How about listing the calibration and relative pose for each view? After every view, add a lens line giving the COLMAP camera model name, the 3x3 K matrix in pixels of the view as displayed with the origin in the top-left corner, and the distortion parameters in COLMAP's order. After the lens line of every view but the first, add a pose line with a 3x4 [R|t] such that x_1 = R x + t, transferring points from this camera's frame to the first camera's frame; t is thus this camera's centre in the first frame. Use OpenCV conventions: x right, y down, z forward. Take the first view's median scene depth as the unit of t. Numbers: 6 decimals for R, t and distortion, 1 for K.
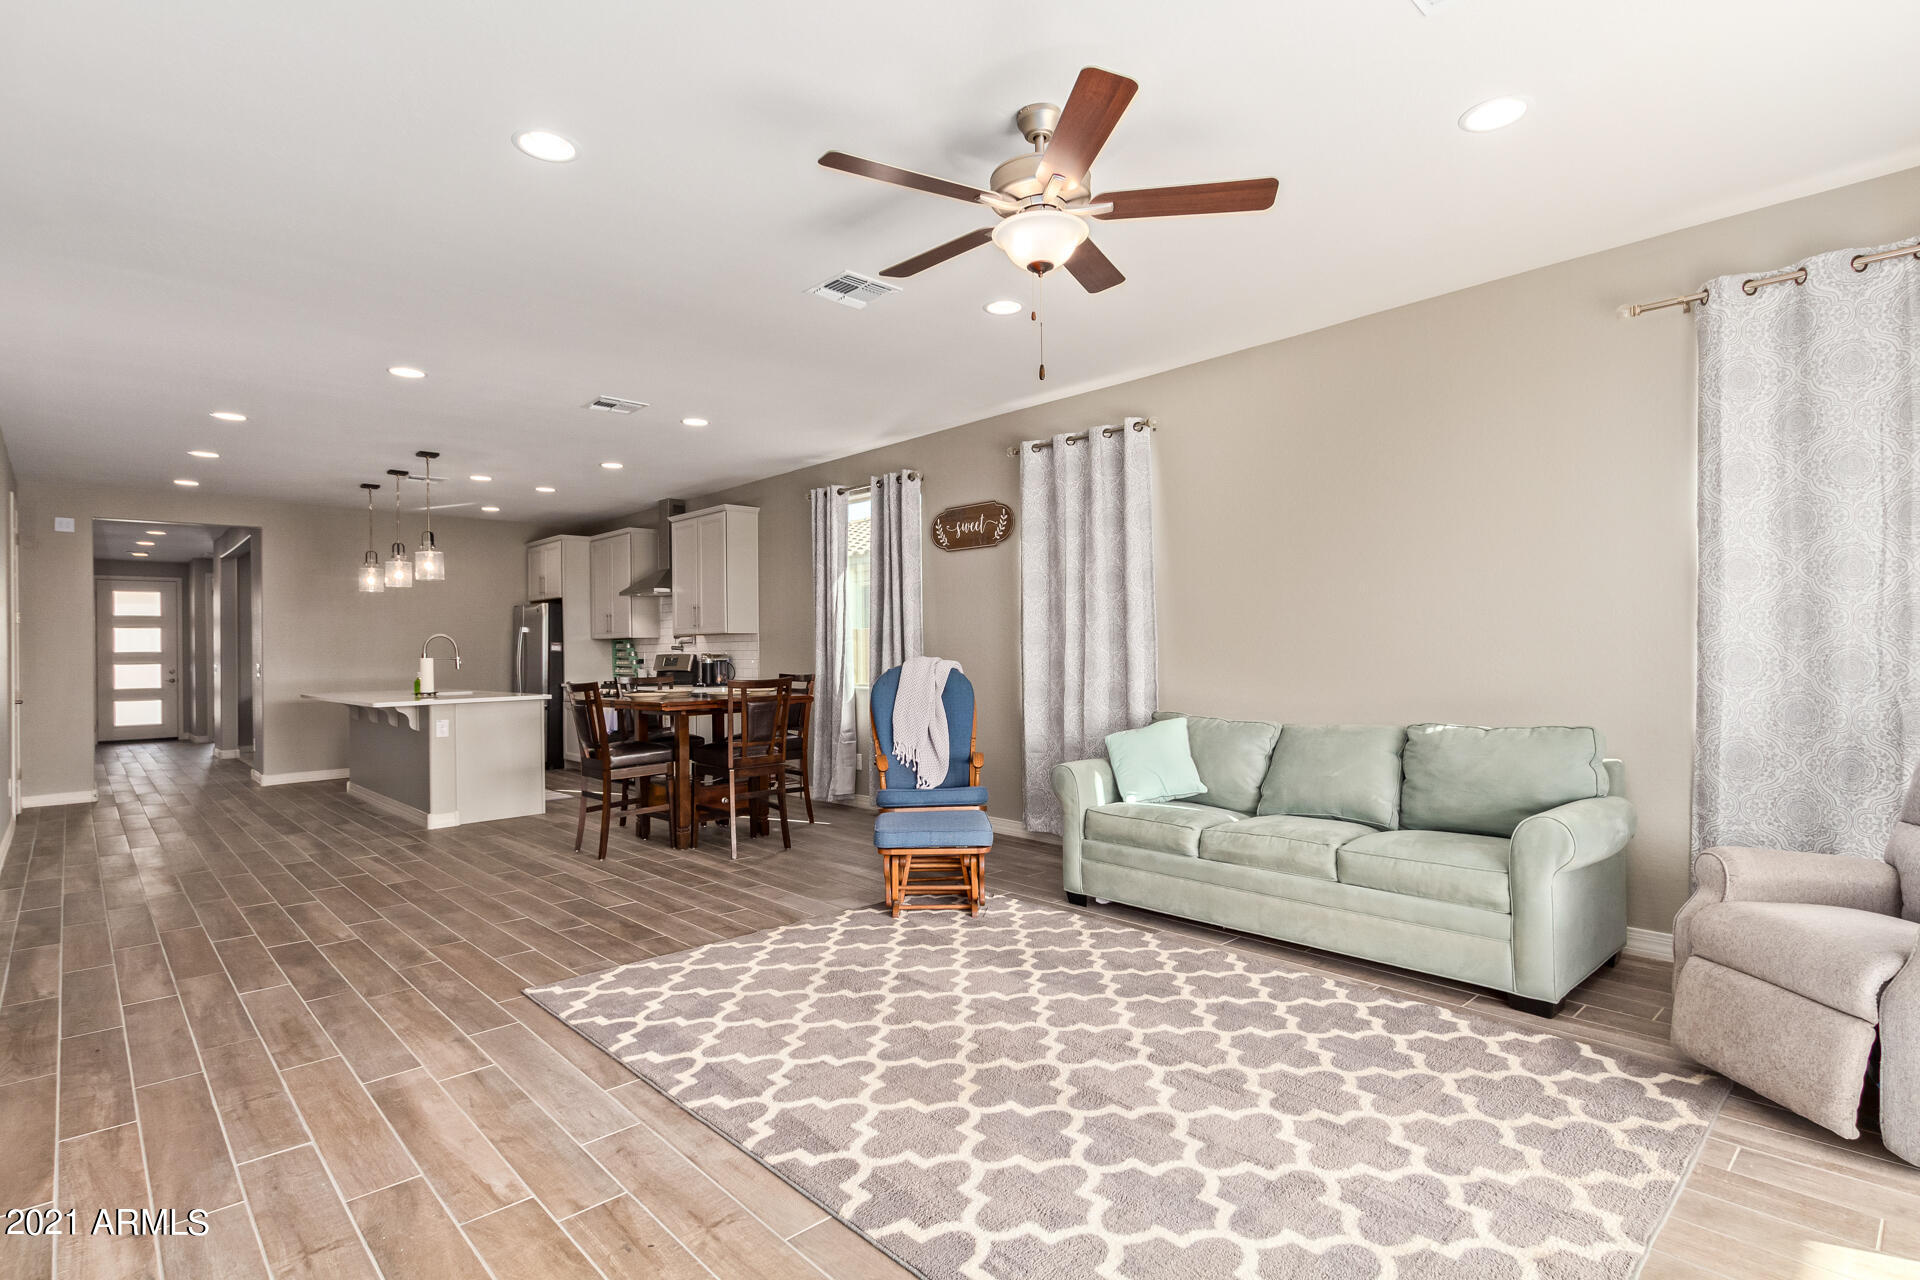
lens RADIAL K [[932.6, 0, 946.5], [0, 932.6, 651.0], [0, 0, 1]] dist [0.017187, -0.005680]
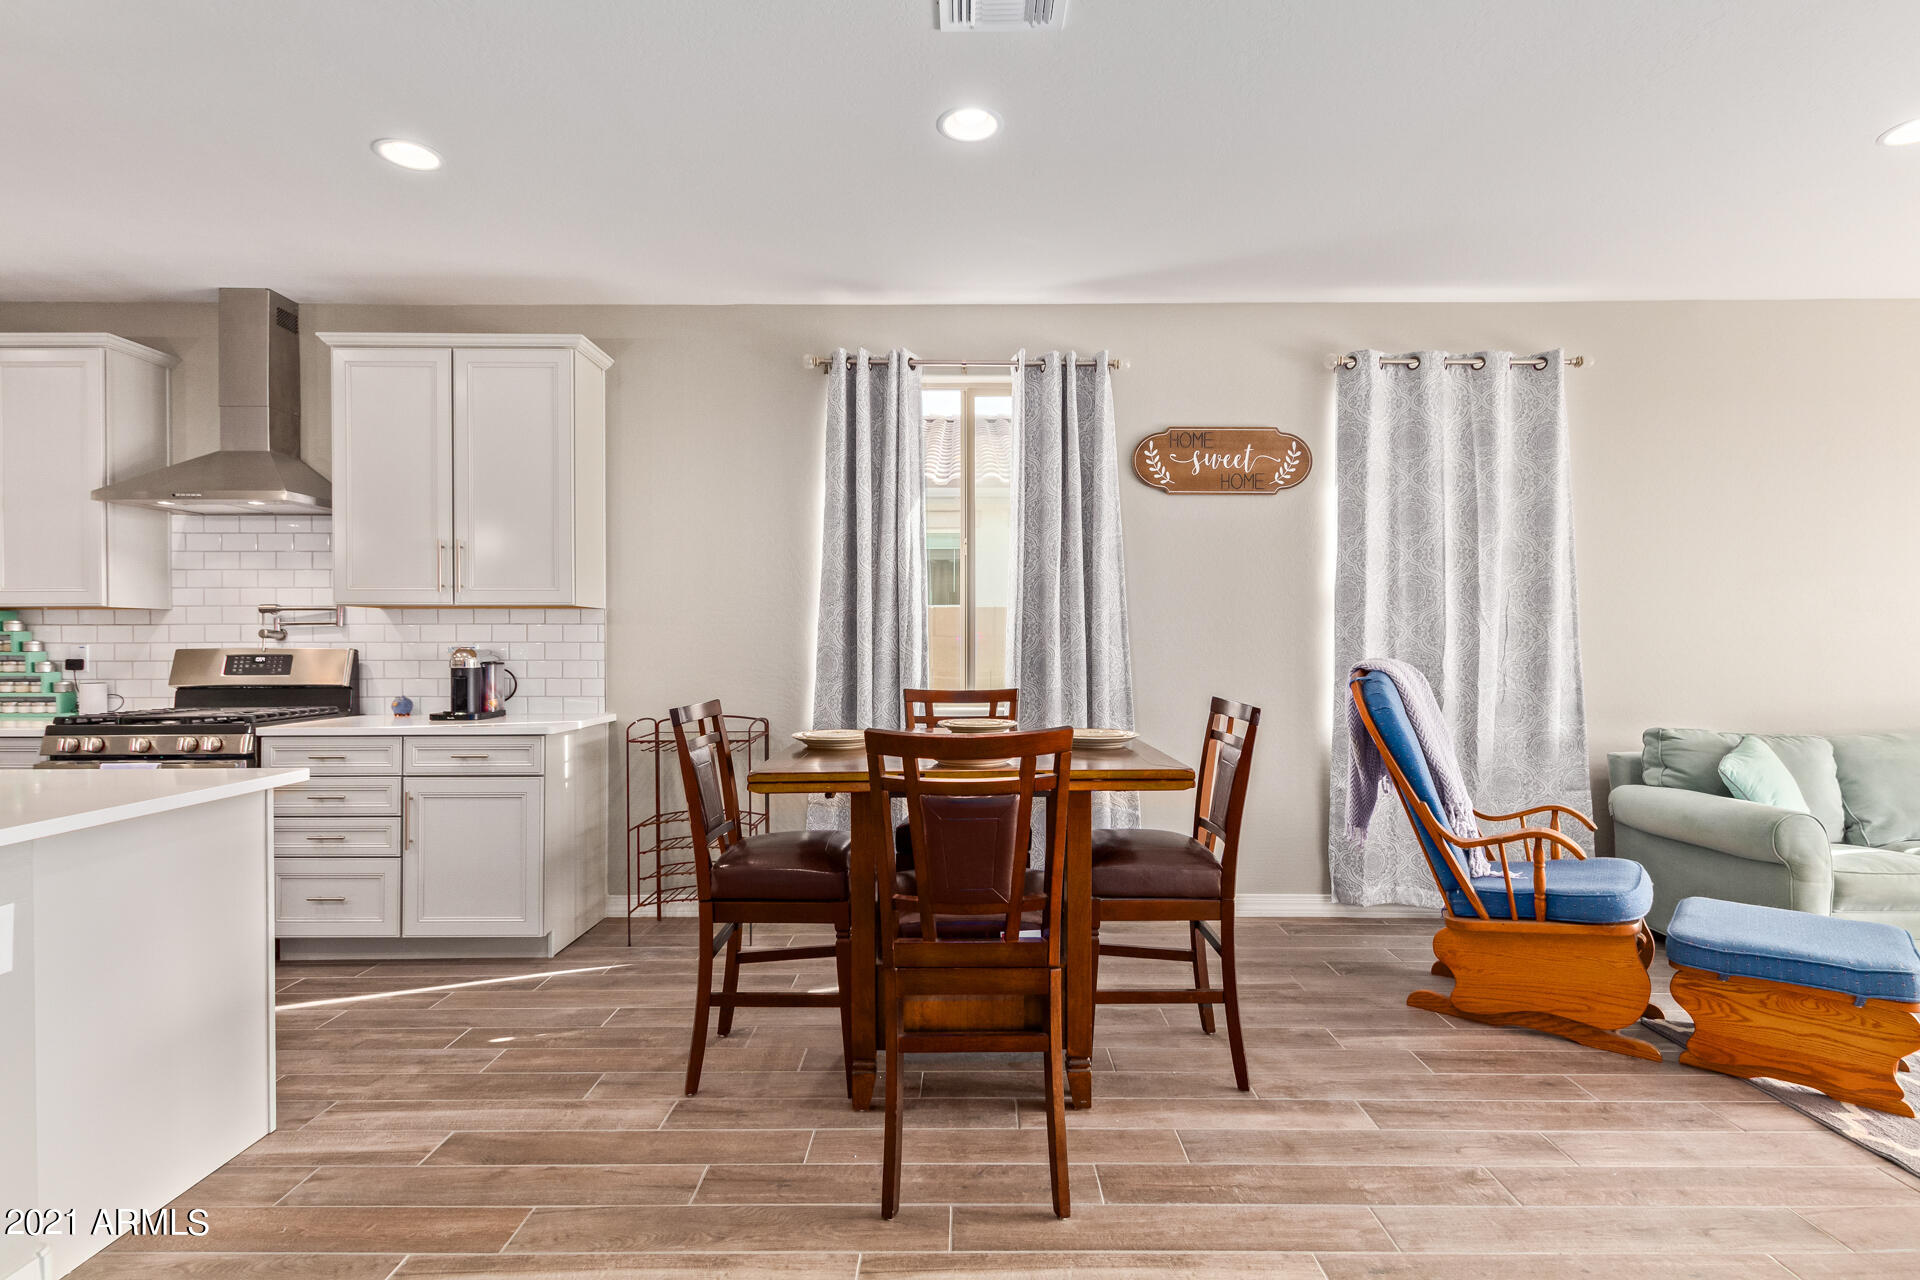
lens RADIAL K [[932.6, 0, 952.3], [0, 932.6, 647.6], [0, 0, 1]] dist [0.017187, -0.005680]
pose [[0.675976, -0.000023, 0.736924, -0.659513], [-0.008422, 0.999934, 0.007756, -0.004657], [-0.736876, -0.011449, 0.675932, 0.771387]]
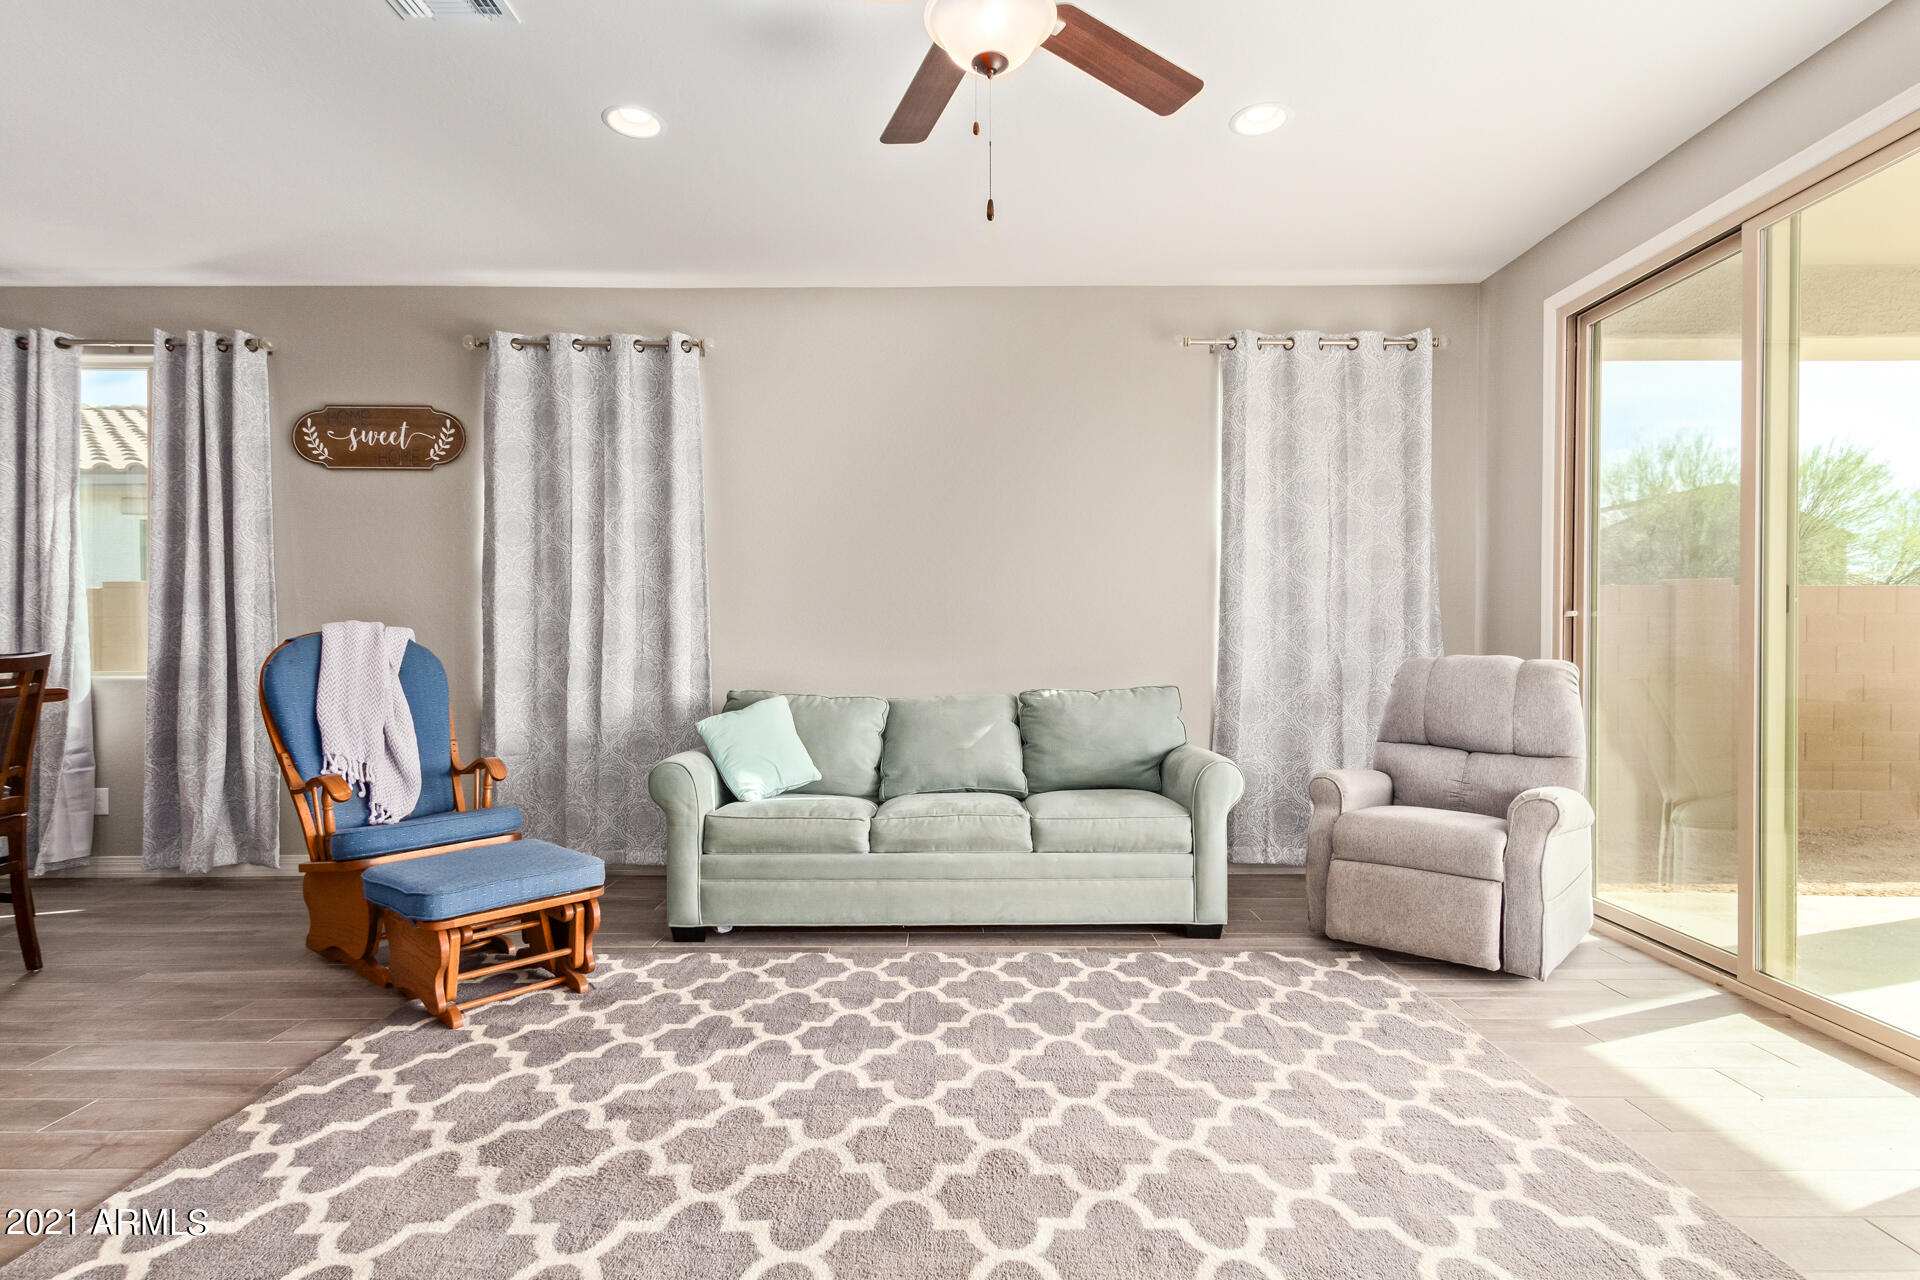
lens RADIAL K [[932.6, 0, 957.0], [0, 932.6, 643.7], [0, 0, 1]] dist [0.017187, -0.005680]
pose [[0.680004, 0.009961, 0.733141, -0.212710], [-0.007142, 0.999950, -0.006962, 0.023052], [-0.733174, -0.000502, 0.680041, 0.242709]]
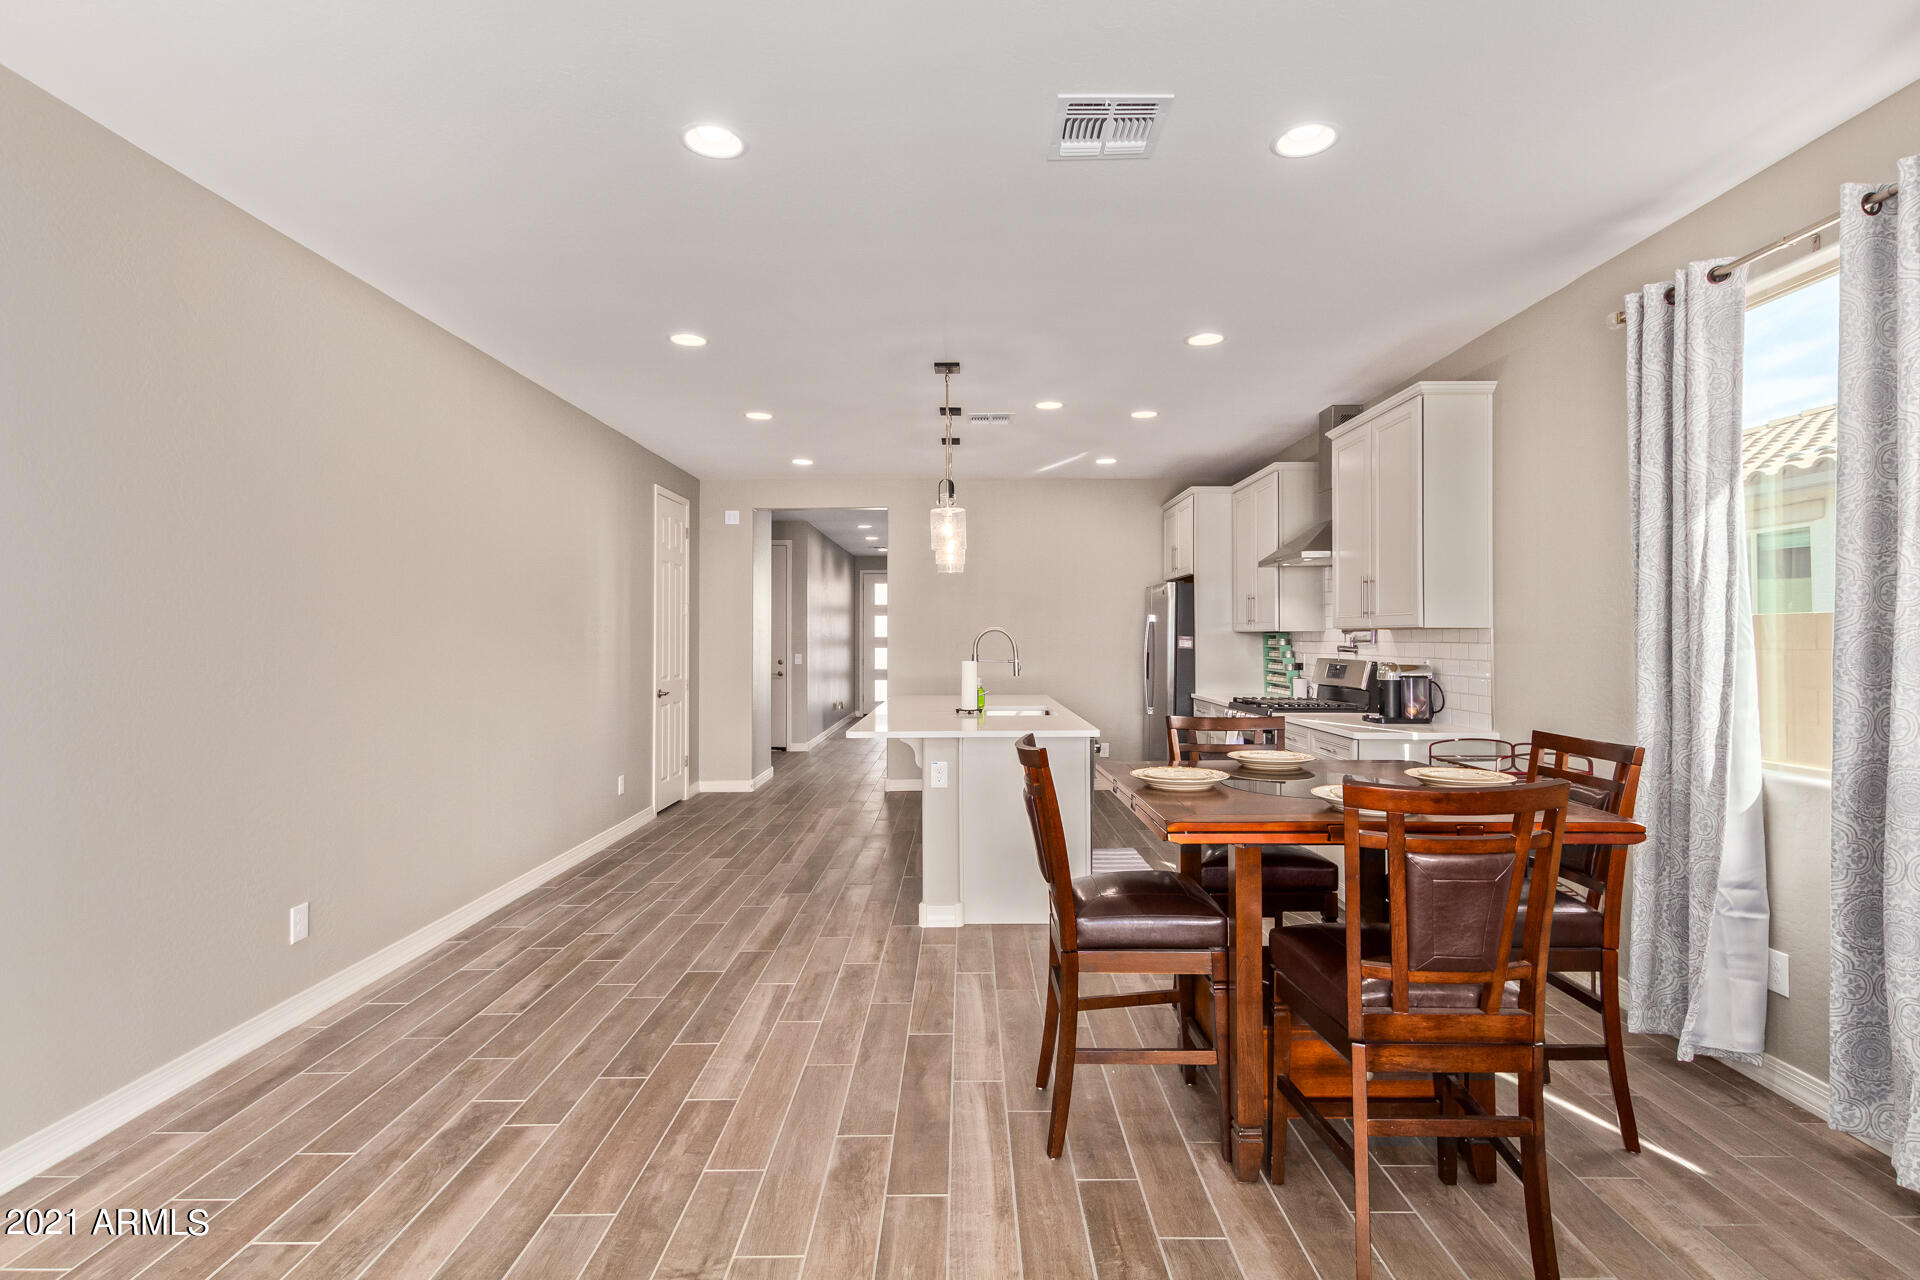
lens RADIAL K [[932.6, 0, 963.8], [0, 932.6, 624.0], [0, 0, 1]] dist [0.017187, -0.005680]
pose [[0.738798, 0.002416, -0.673923, -0.104512], [-0.009303, 0.999935, -0.006615, -0.021898], [0.673863, 0.011157, 0.738772, 0.636670]]
